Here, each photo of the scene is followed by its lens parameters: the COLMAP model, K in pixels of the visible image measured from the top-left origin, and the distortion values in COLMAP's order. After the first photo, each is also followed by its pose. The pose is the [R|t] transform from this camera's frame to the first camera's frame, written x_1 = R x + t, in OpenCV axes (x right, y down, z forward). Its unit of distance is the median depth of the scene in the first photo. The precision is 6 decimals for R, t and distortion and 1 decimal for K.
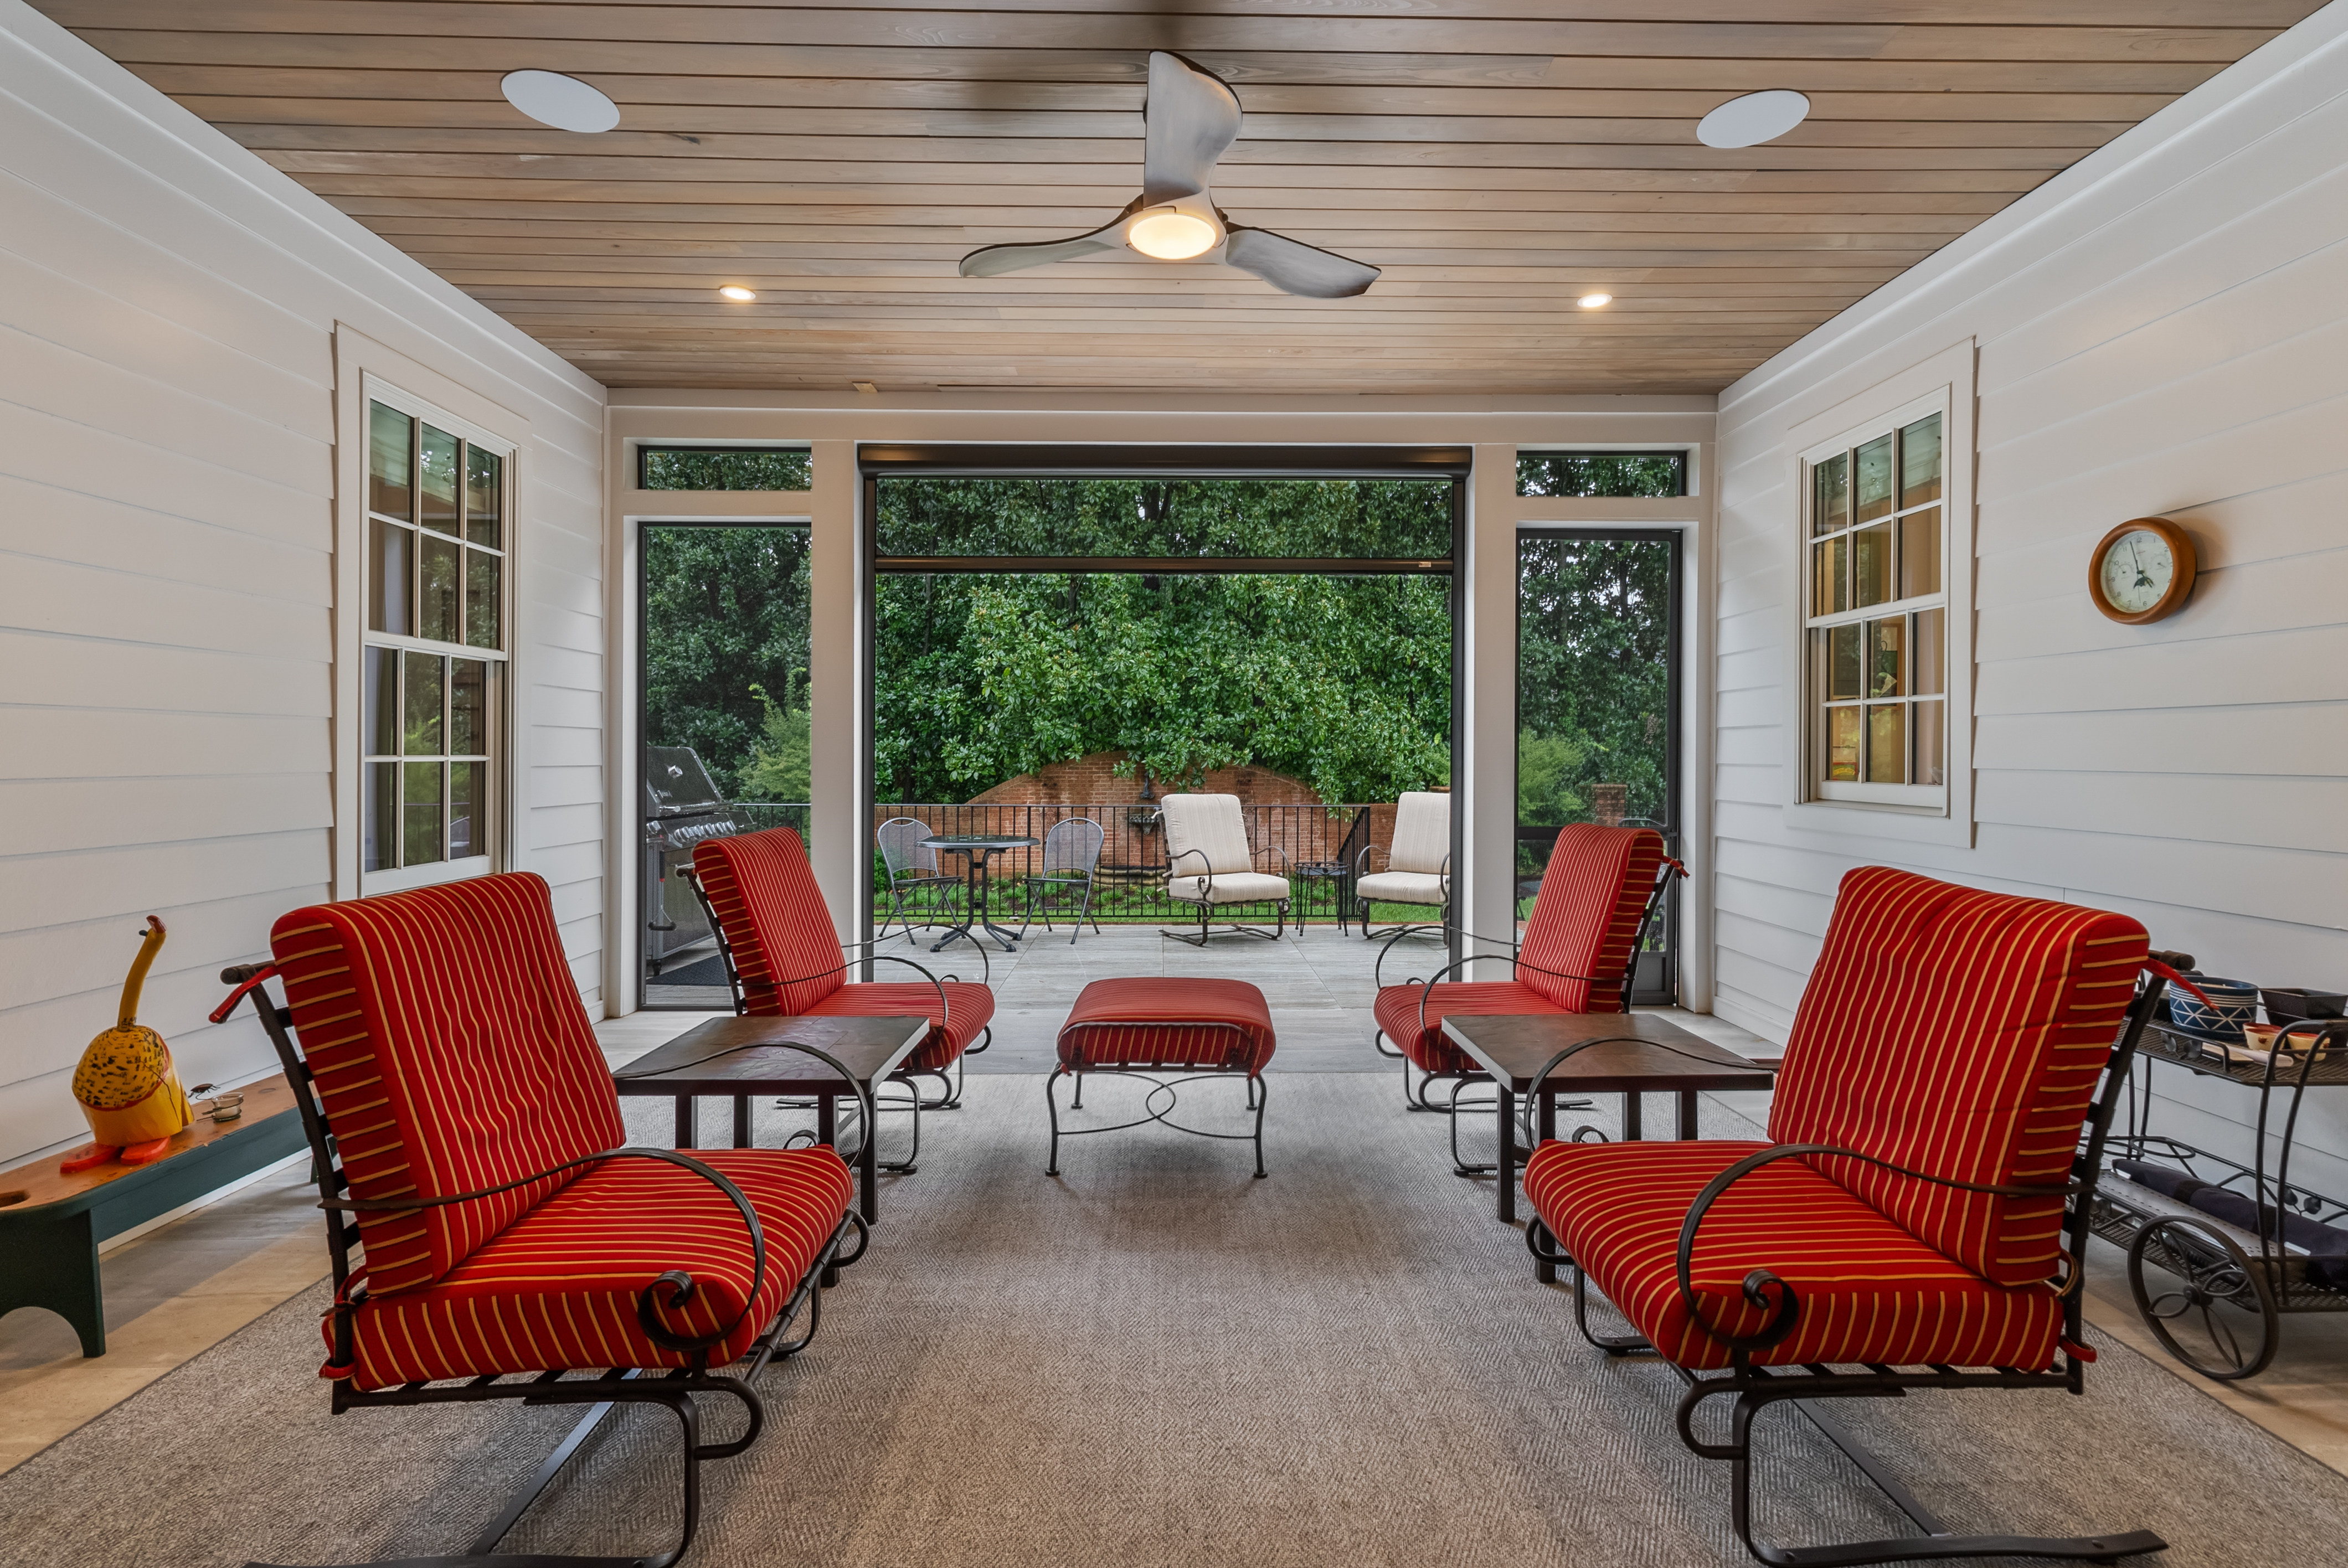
lens RADIAL K [[1048.6, 0, 1182.4], [0, 1048.6, 770.2], [0, 0, 1]] dist [-0.011514, 0.000396]
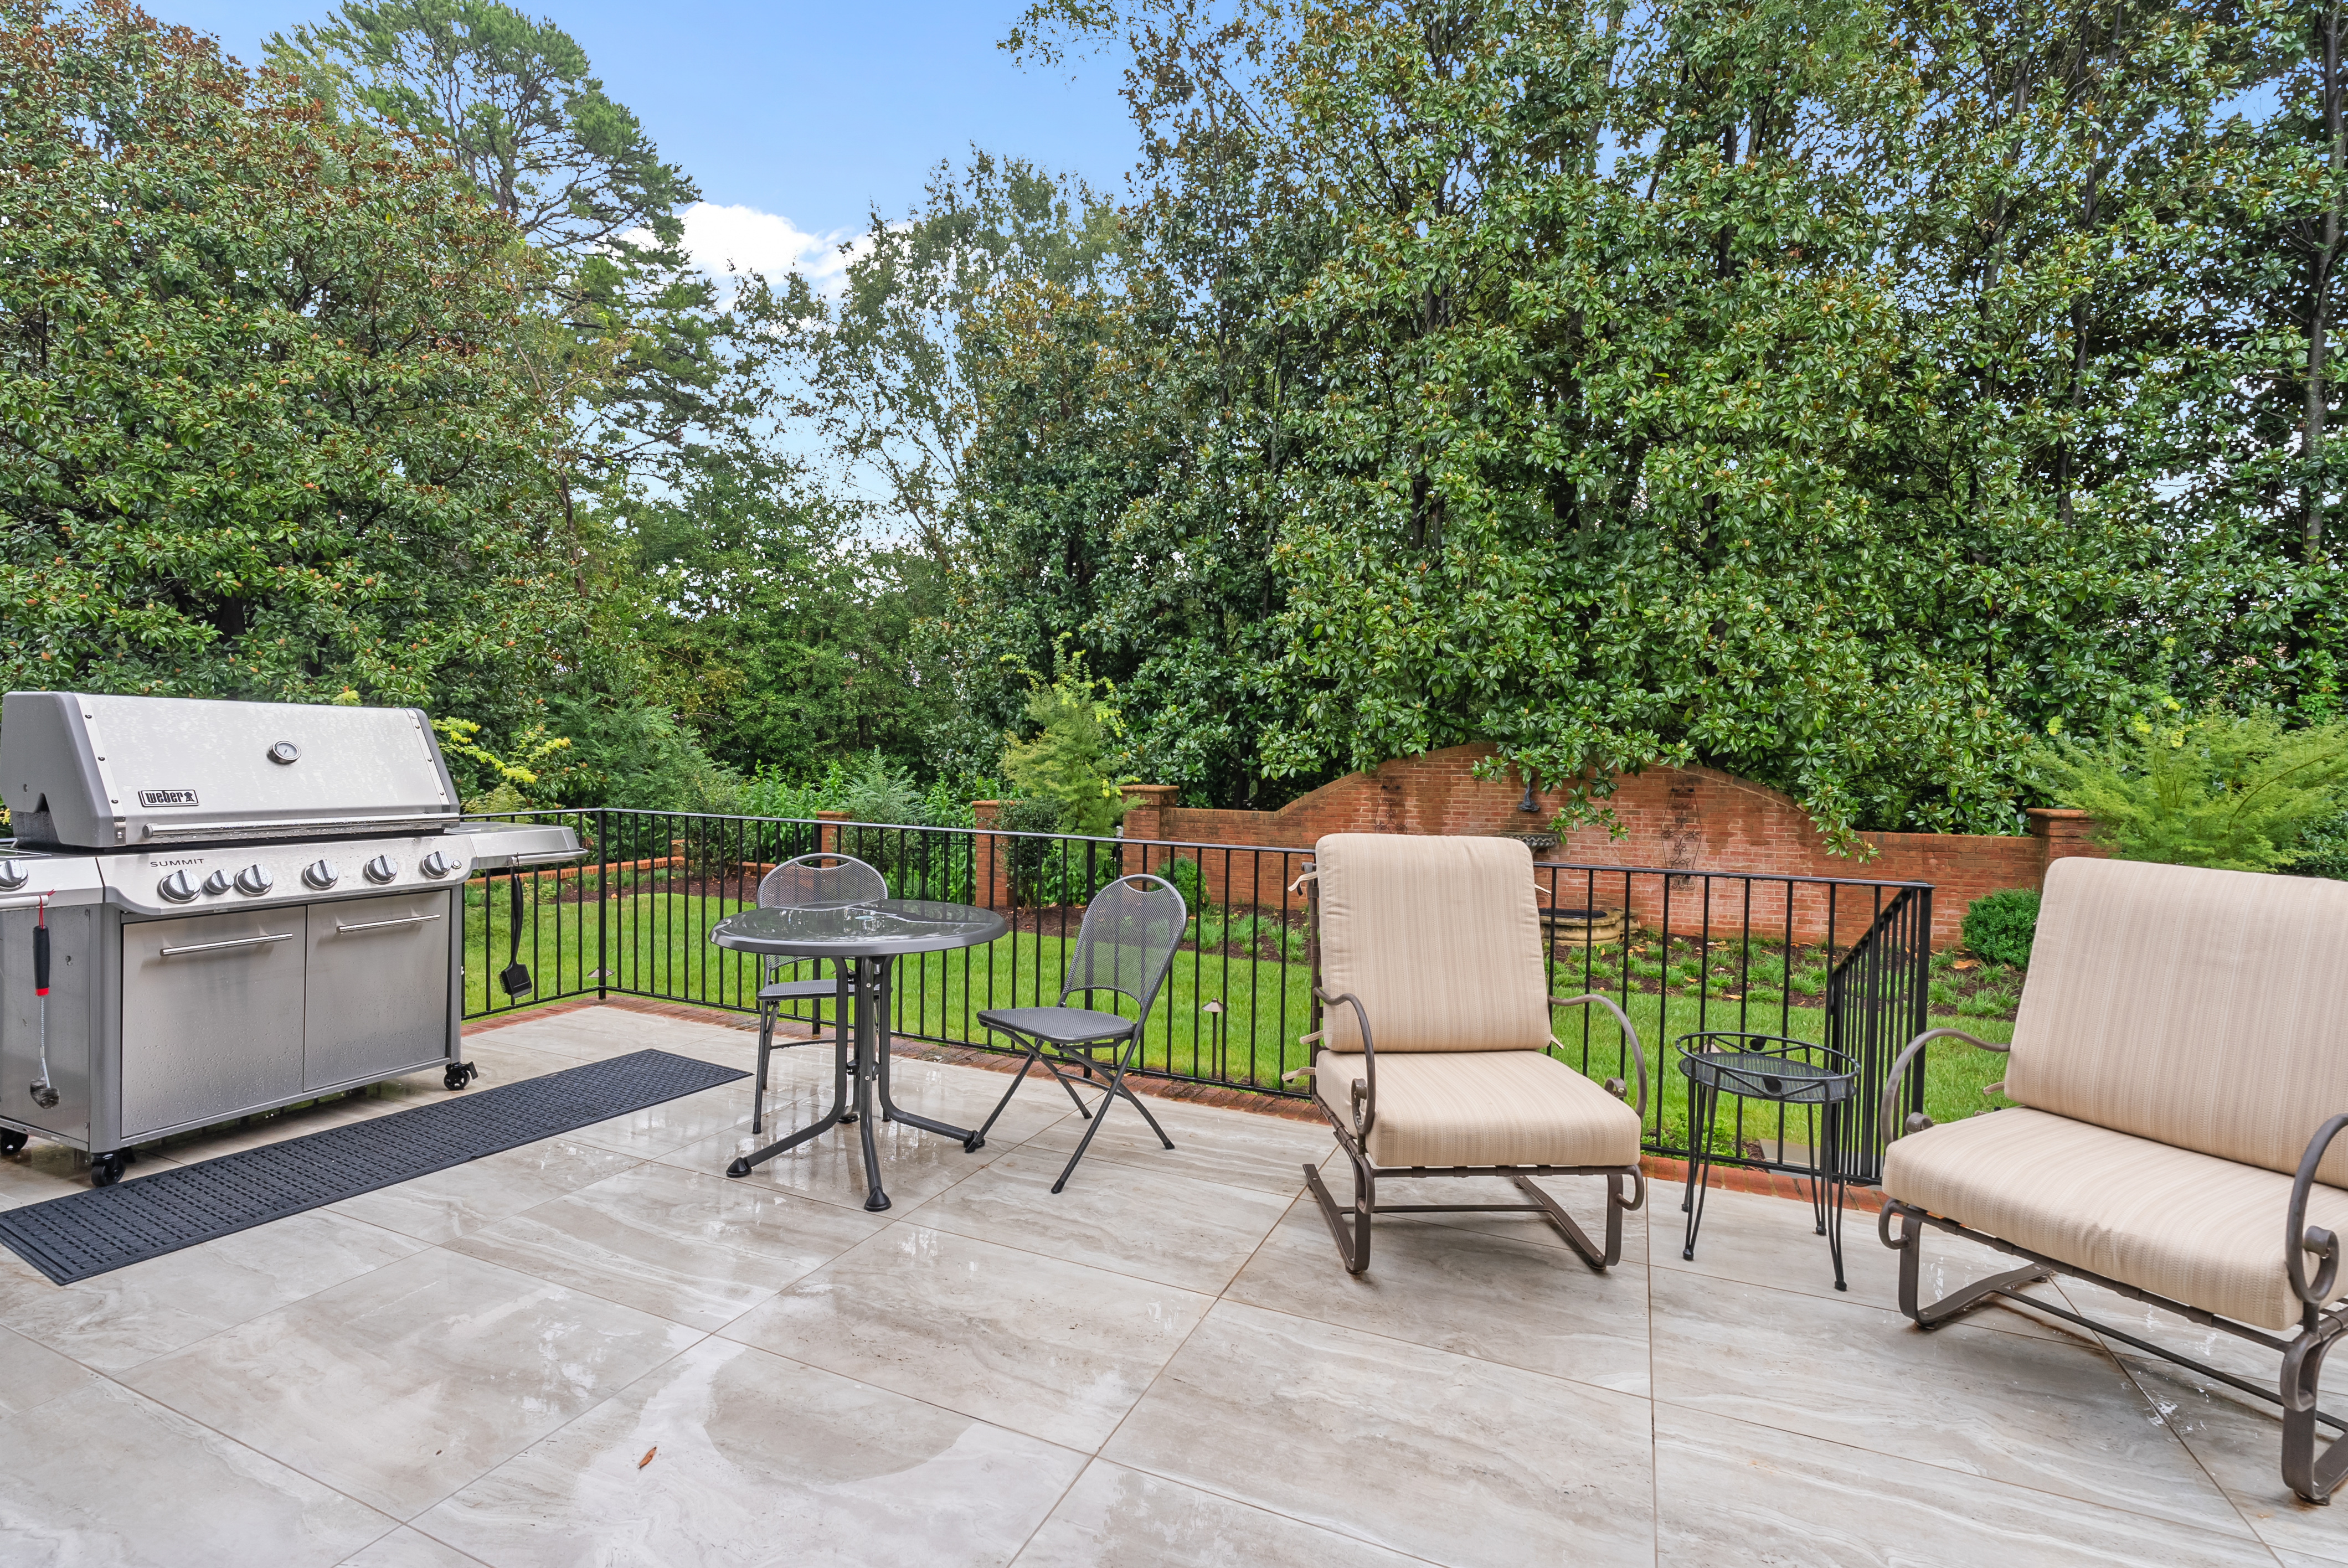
lens RADIAL K [[1048.6, 0, 1179.0], [0, 1048.6, 782.3], [0, 0, 1]] dist [-0.011514, 0.000396]
pose [[0.910183, 0.027714, -0.413277, 0.044480], [-0.021450, 0.999574, 0.019791, -0.001021], [0.413650, -0.009149, 0.910390, 0.278277]]
